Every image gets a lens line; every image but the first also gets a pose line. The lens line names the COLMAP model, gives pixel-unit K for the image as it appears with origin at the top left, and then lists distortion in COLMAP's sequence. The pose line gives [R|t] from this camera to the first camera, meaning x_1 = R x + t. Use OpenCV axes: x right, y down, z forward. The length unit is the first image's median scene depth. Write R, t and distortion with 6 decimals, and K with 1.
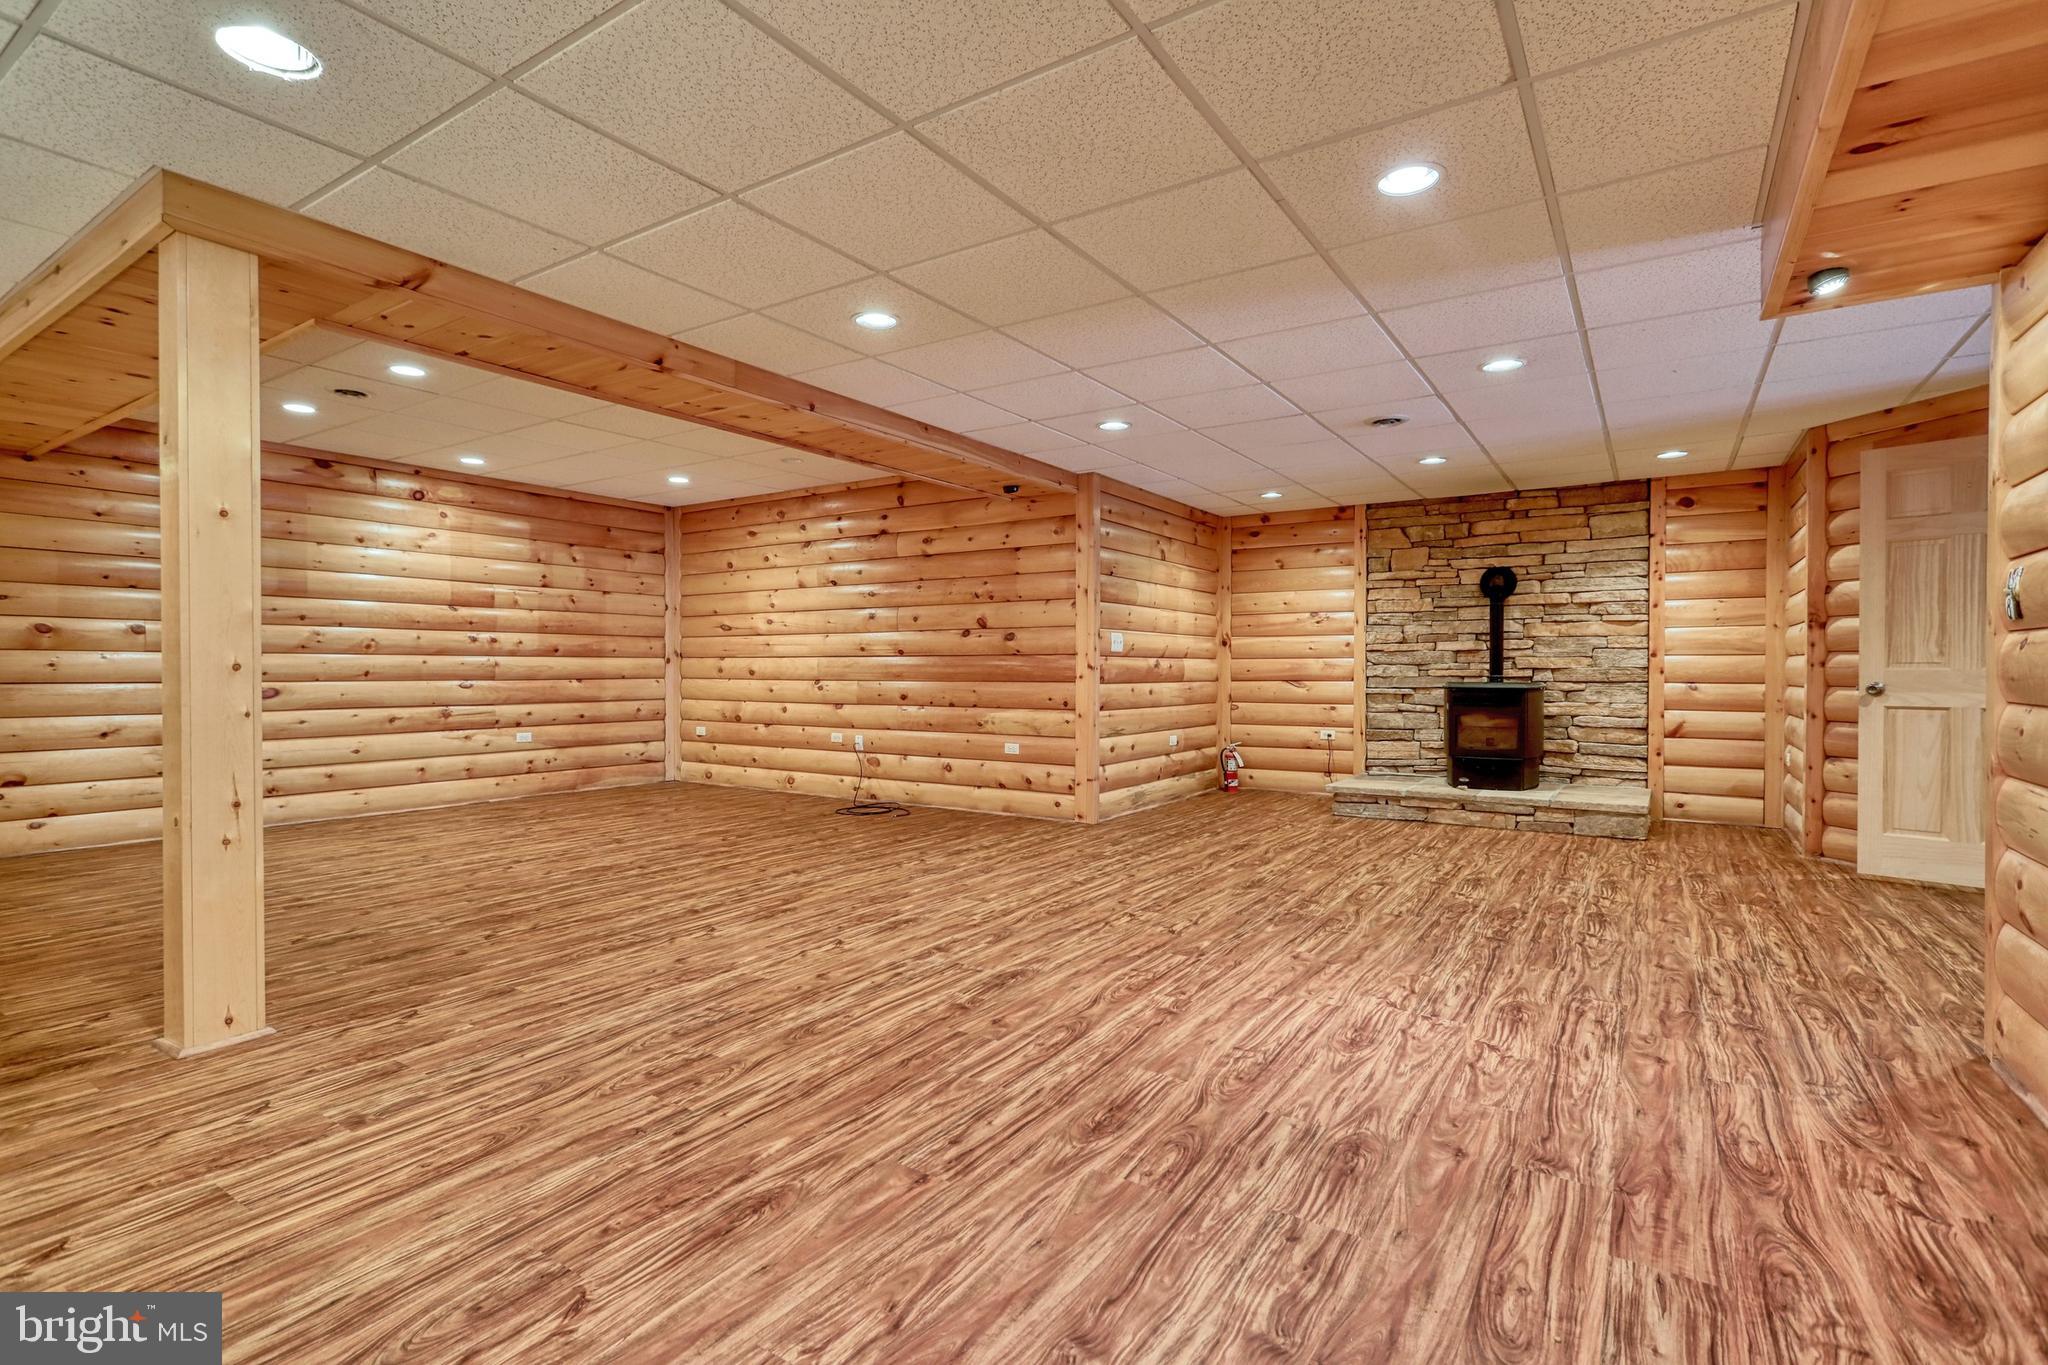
lens RADIAL K [[969.0, 0, 1021.1], [0, 969.0, 679.0], [0, 0, 1]] dist [-0.004923, 0.002515]
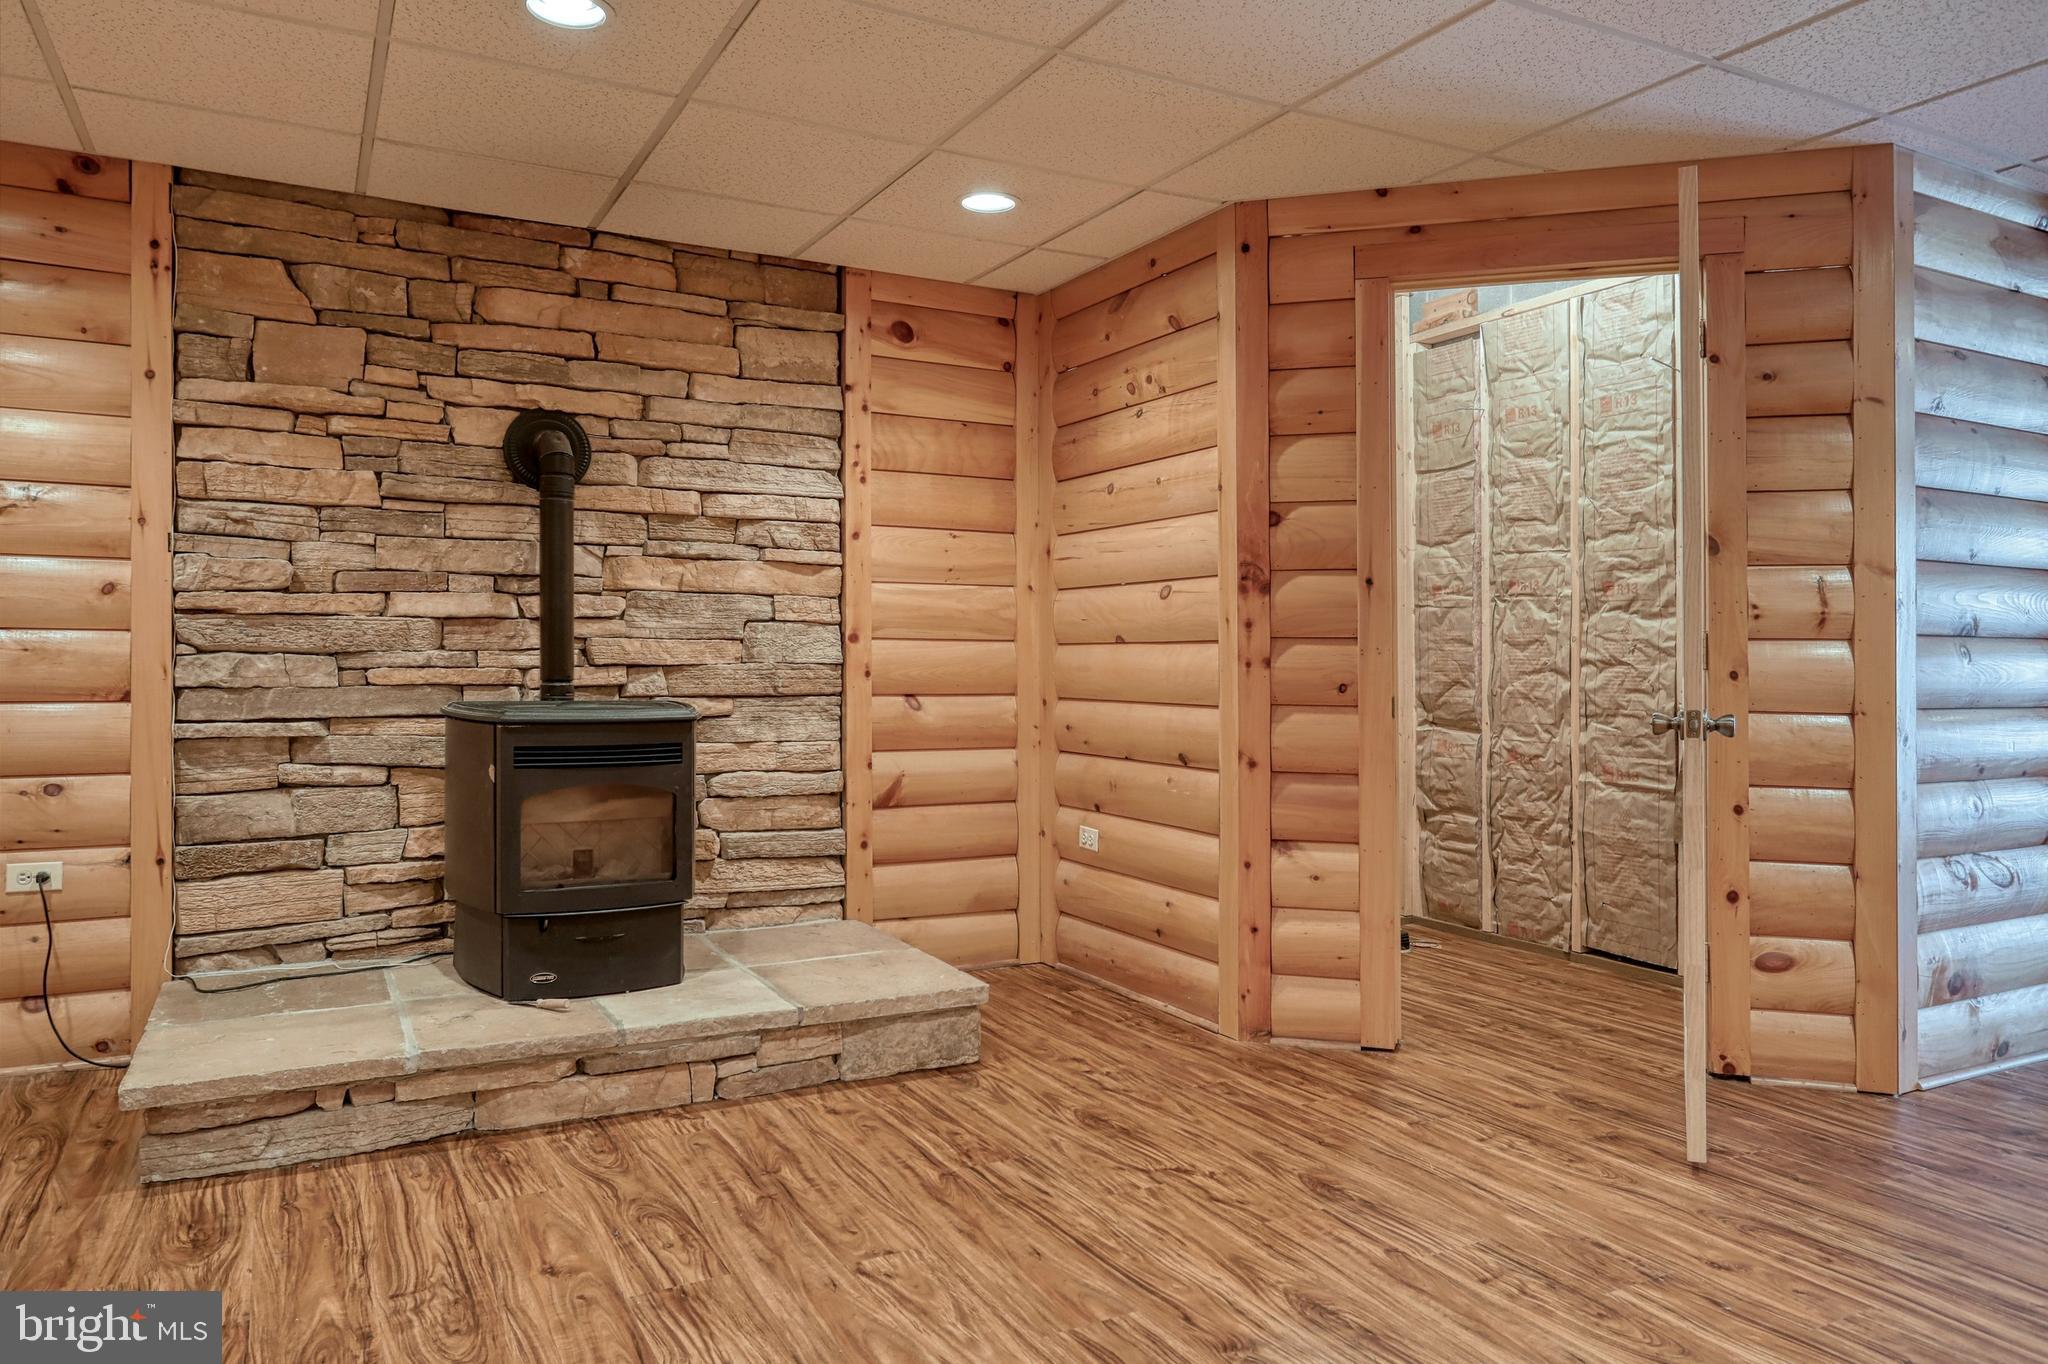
lens RADIAL K [[1386.8, 0, 1022.9], [0, 1386.8, 670.8], [0, 0, 1]] dist [-0.001866, -0.000539]
pose [[0.482748, -0.003618, 0.875752, 0.090342], [0.001851, 0.999993, 0.003110, -0.010278], [-0.875757, 0.000120, 0.482751, 0.572184]]
